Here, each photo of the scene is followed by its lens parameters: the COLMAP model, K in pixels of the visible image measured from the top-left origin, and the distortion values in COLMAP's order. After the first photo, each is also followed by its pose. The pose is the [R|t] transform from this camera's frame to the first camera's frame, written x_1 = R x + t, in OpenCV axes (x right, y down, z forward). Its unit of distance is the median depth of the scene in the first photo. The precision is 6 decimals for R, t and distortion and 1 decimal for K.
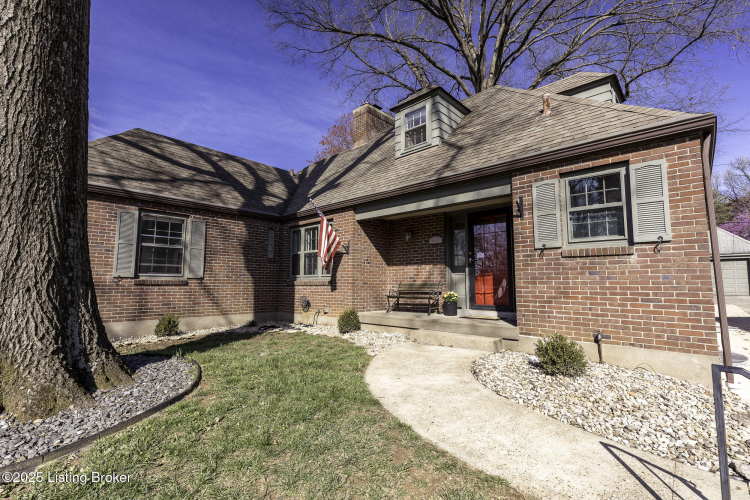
lens RADIAL K [[343.1, 0, 375.0], [0, 343.1, 250.0], [0, 0, 1]] dist [0.004936, 0.000231]
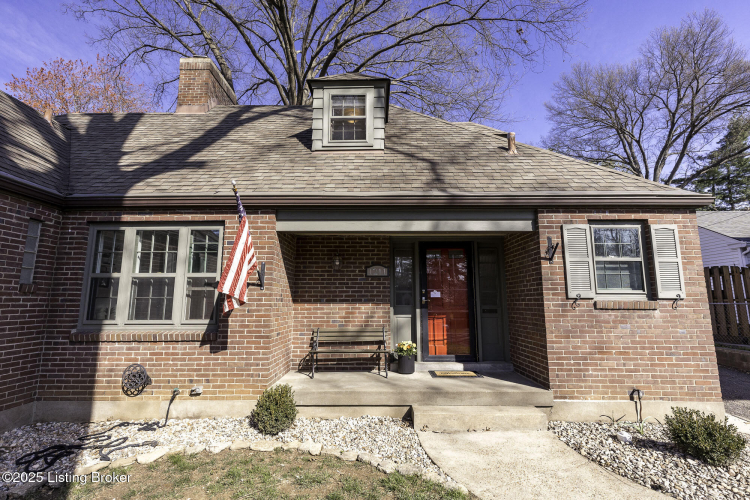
lens RADIAL K [[343.1, 0, 375.0], [0, 343.1, 250.0], [0, 0, 1]] dist [0.004936, 0.000231]
pose [[0.740990, 0.093878, 0.664921, -0.345428], [-0.063438, 0.995538, -0.069861, -0.022693], [-0.668512, 0.009585, 0.743639, 0.451624]]
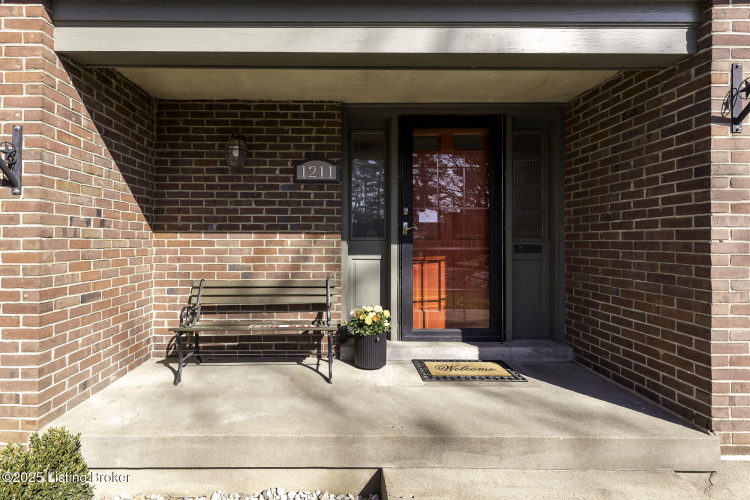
lens RADIAL K [[371.3, 0, 340.8], [0, 371.3, 235.5], [0, 0, 1]] dist [0.002828, 0.000449]
pose [[0.733383, 0.003690, 0.679806, -0.090581], [-0.068311, 0.995324, 0.068291, 0.013453], [-0.676375, -0.096522, 0.730206, 0.687307]]
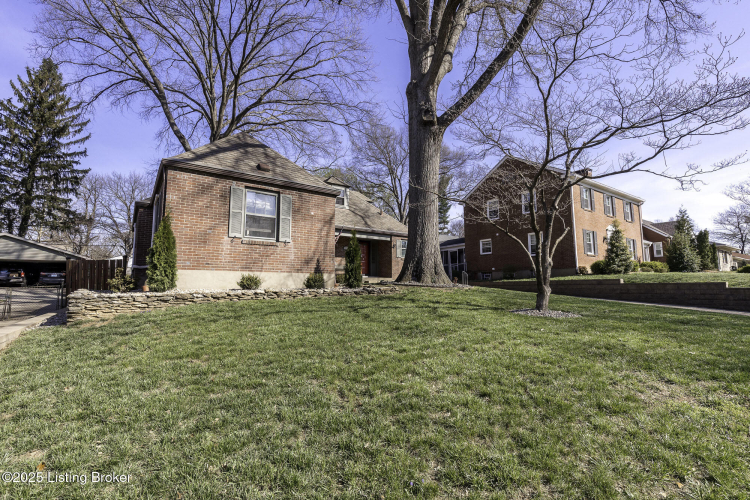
lens RADIAL K [[359.8, 0, 361.4], [0, 359.8, 254.7], [0, 0, 1]] dist [0.007773, 0.000748]
pose [[0.239737, 0.093830, 0.966293, -2.400782], [-0.095878, 0.992741, -0.072611, 0.206529], [-0.966092, -0.075238, 0.246992, 0.271499]]
